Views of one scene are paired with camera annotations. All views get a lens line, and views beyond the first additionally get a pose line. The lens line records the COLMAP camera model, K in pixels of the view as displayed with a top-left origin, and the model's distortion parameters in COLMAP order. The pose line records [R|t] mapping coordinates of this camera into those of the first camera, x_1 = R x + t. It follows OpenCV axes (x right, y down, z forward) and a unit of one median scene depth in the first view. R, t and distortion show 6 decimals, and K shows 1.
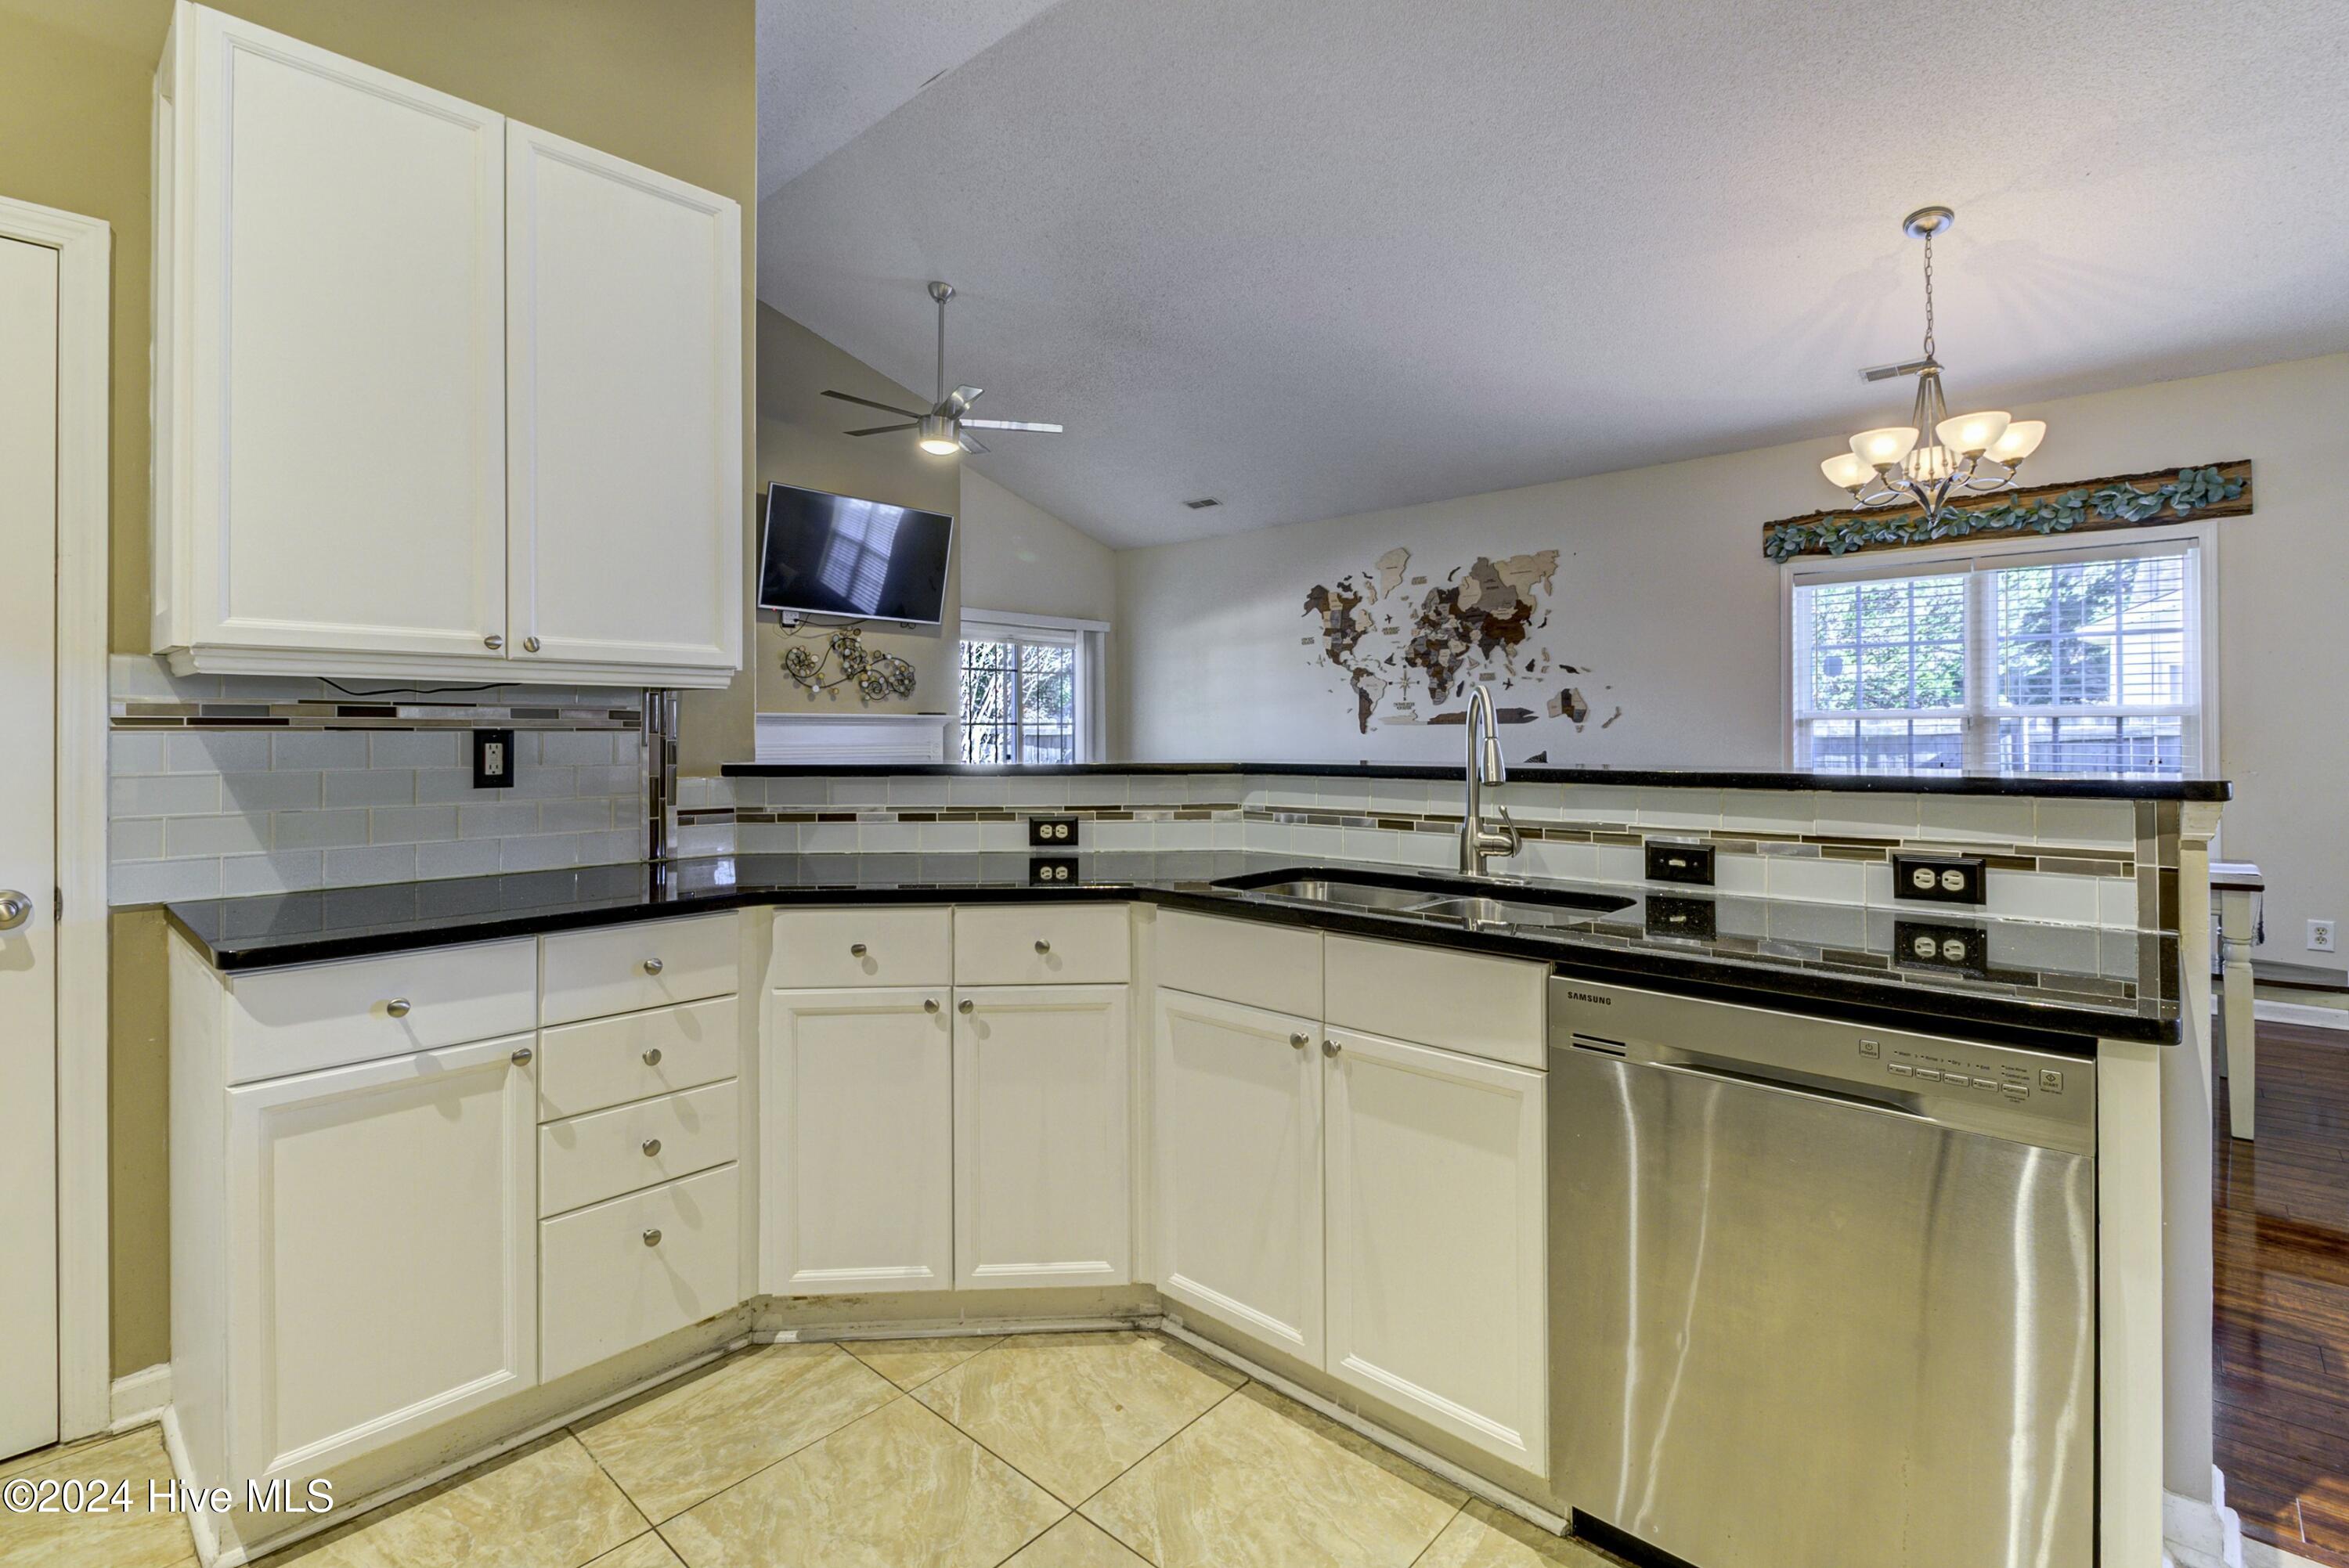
lens RADIAL K [[1084.3, 0, 1205.9], [0, 1084.3, 737.4], [0, 0, 1]] dist [0.010813, -0.007329]
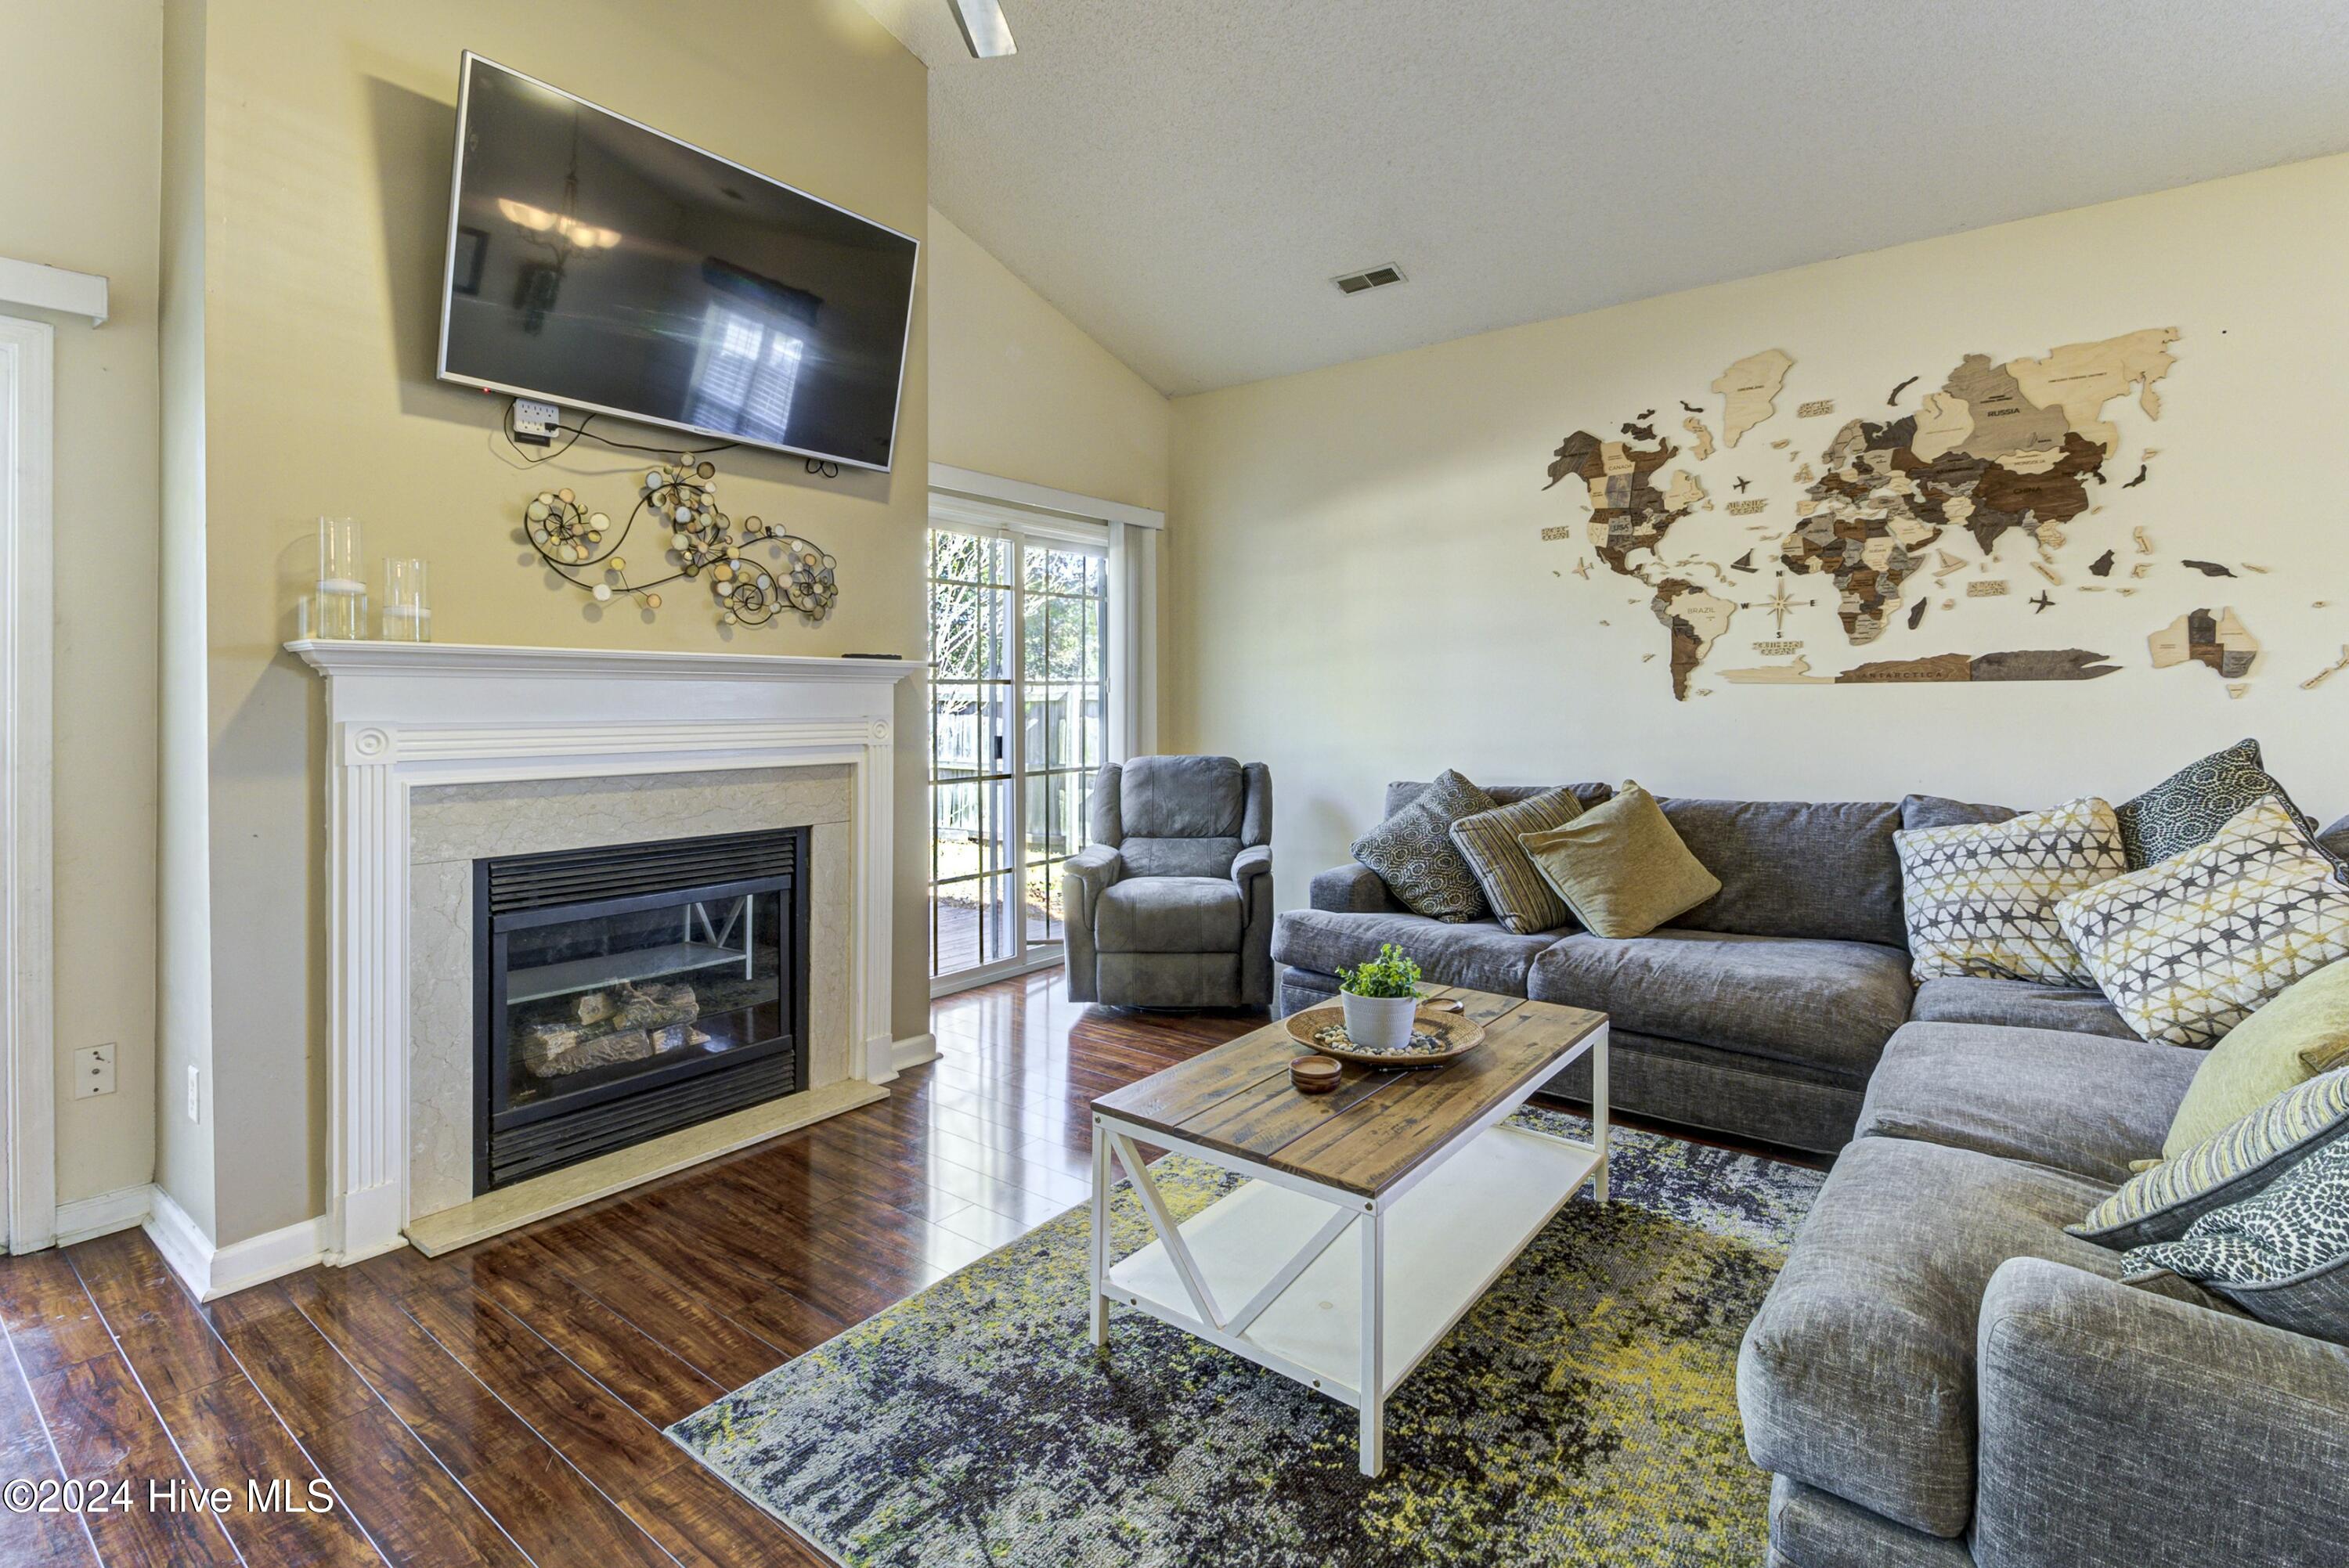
lens RADIAL K [[1084.3, 0, 1198.4], [0, 1084.3, 709.6], [0, 0, 1]] dist [0.010813, -0.007329]
pose [[0.996780, 0.000875, 0.080176, -0.146266], [-0.001253, 0.999988, 0.004663, -0.000992], [-0.080171, -0.004749, 0.996770, 0.506998]]
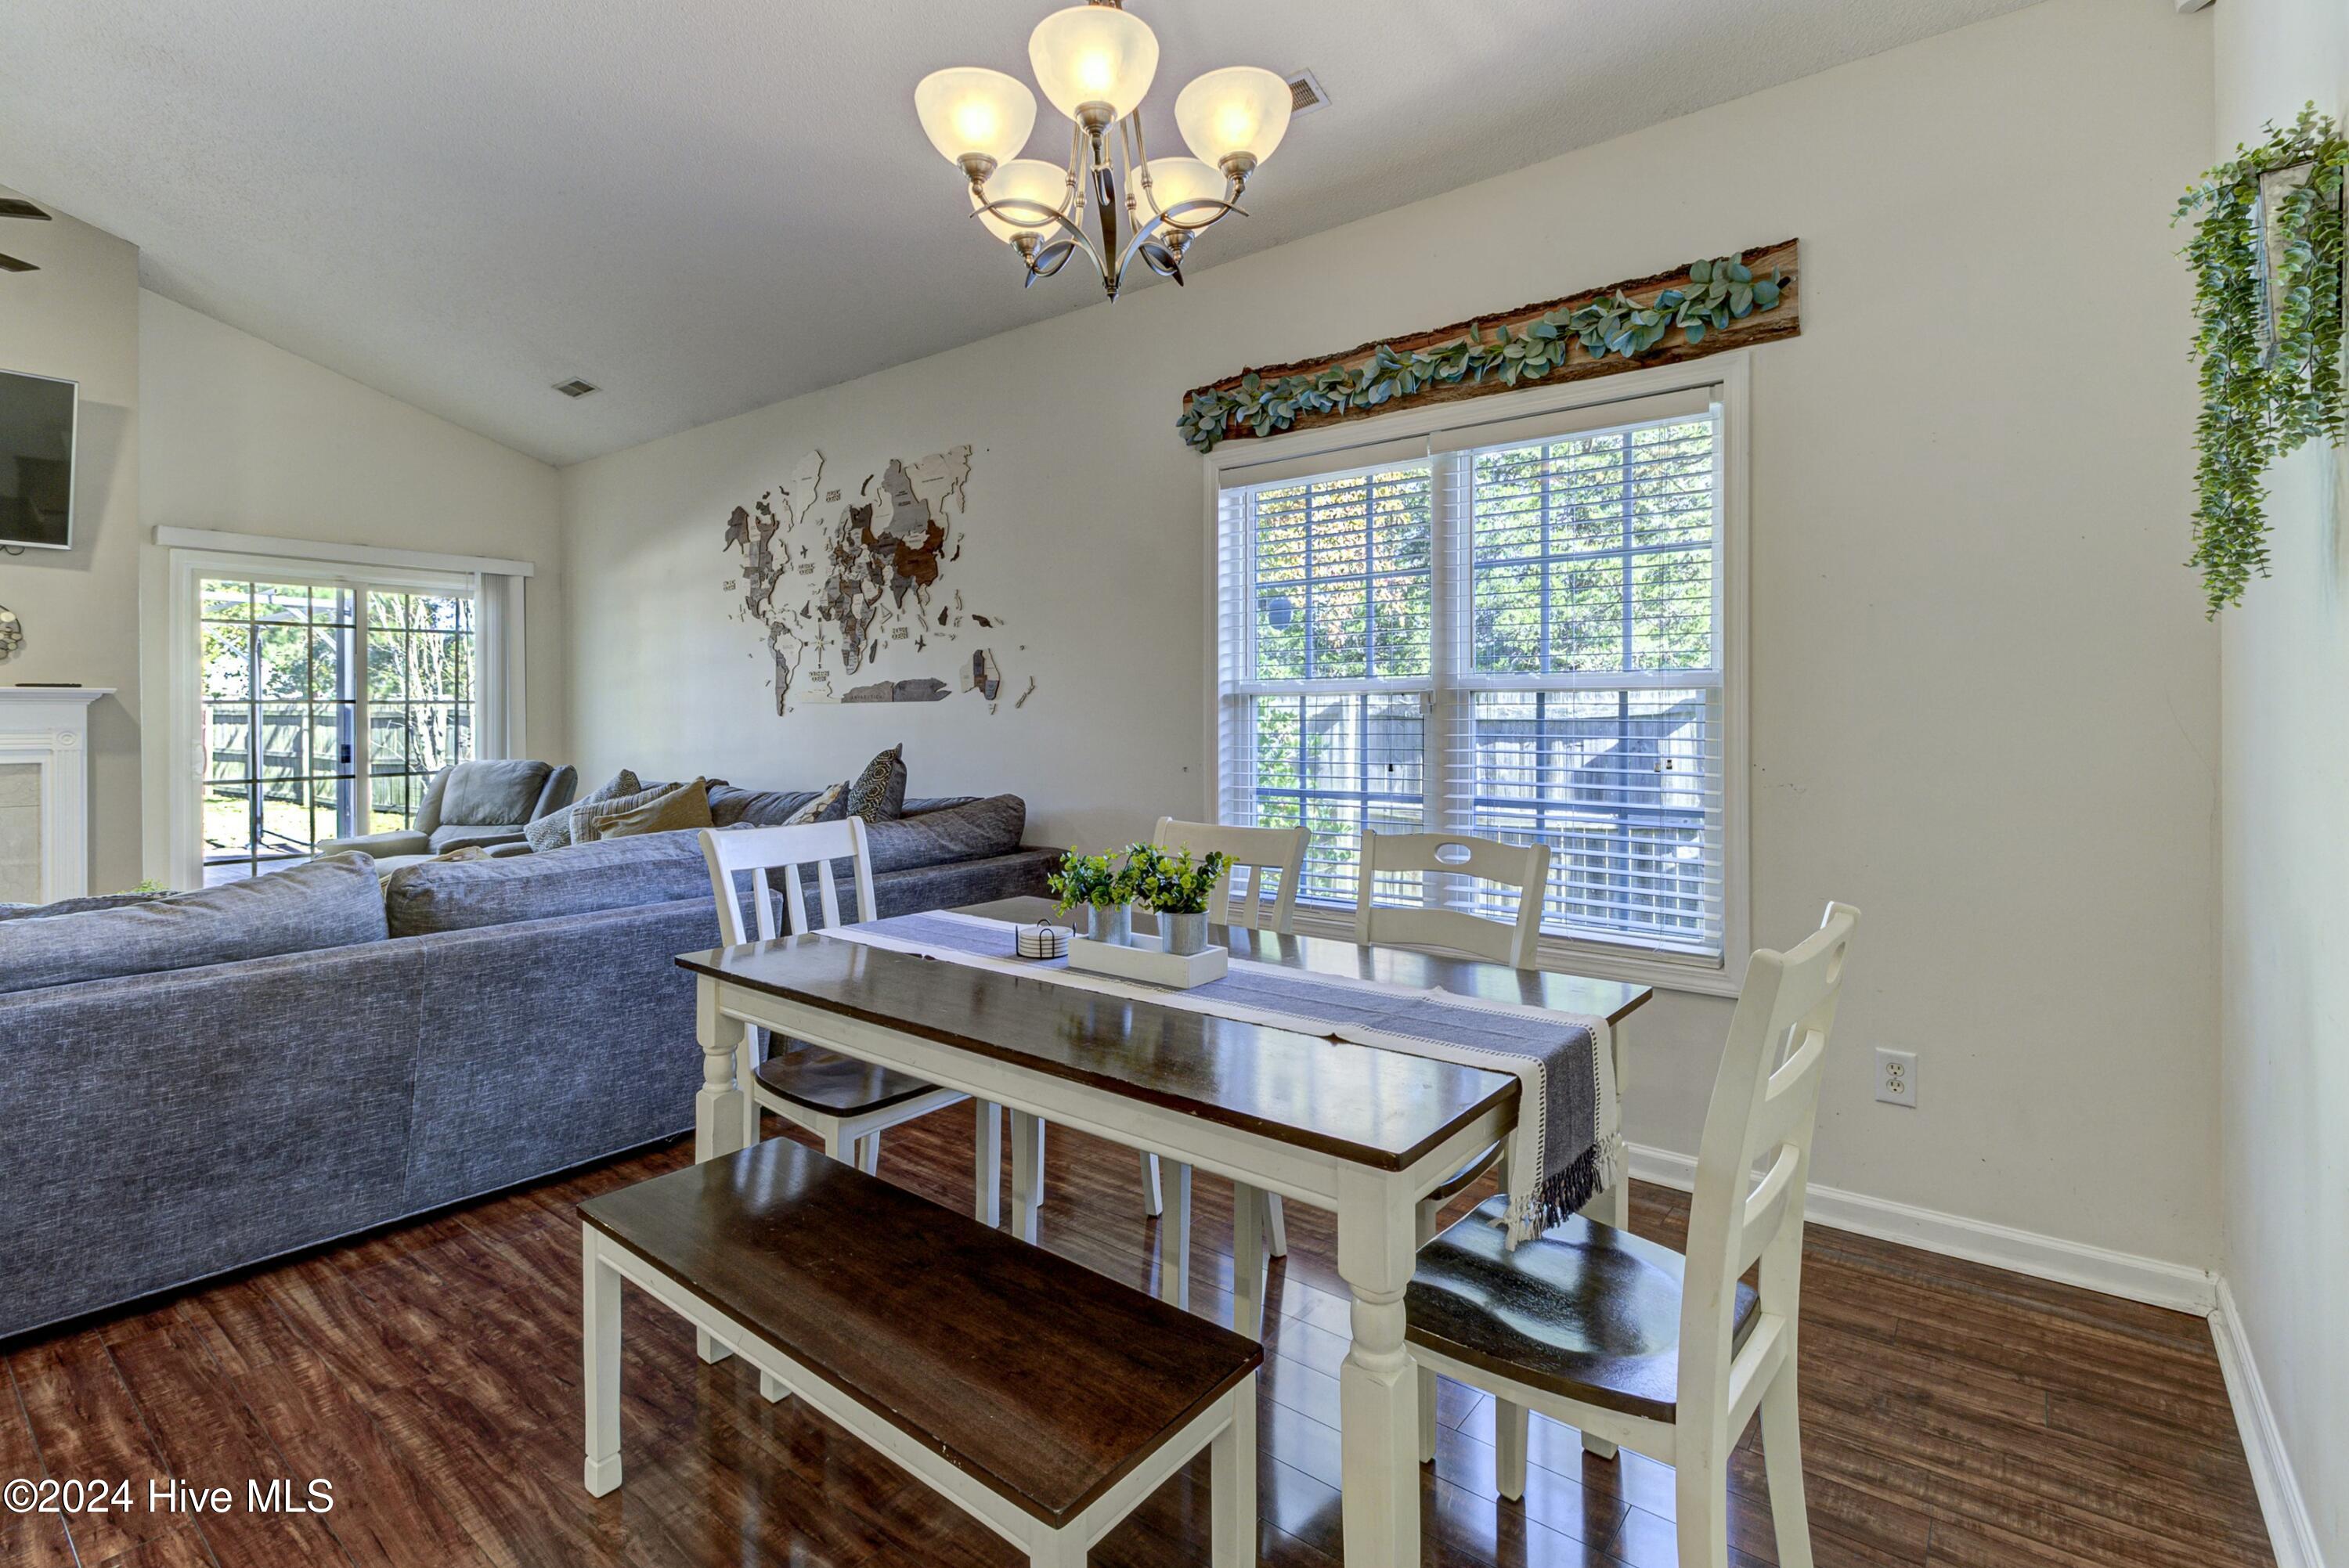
lens RADIAL K [[1084.3, 0, 1218.3], [0, 1084.3, 711.8], [0, 0, 1]] dist [0.010813, -0.007329]
pose [[0.997556, 0.001324, 0.069856, 0.401262], [-0.001041, 0.999991, -0.004086, -0.003718], [-0.069861, 0.004003, 0.997549, 0.294322]]
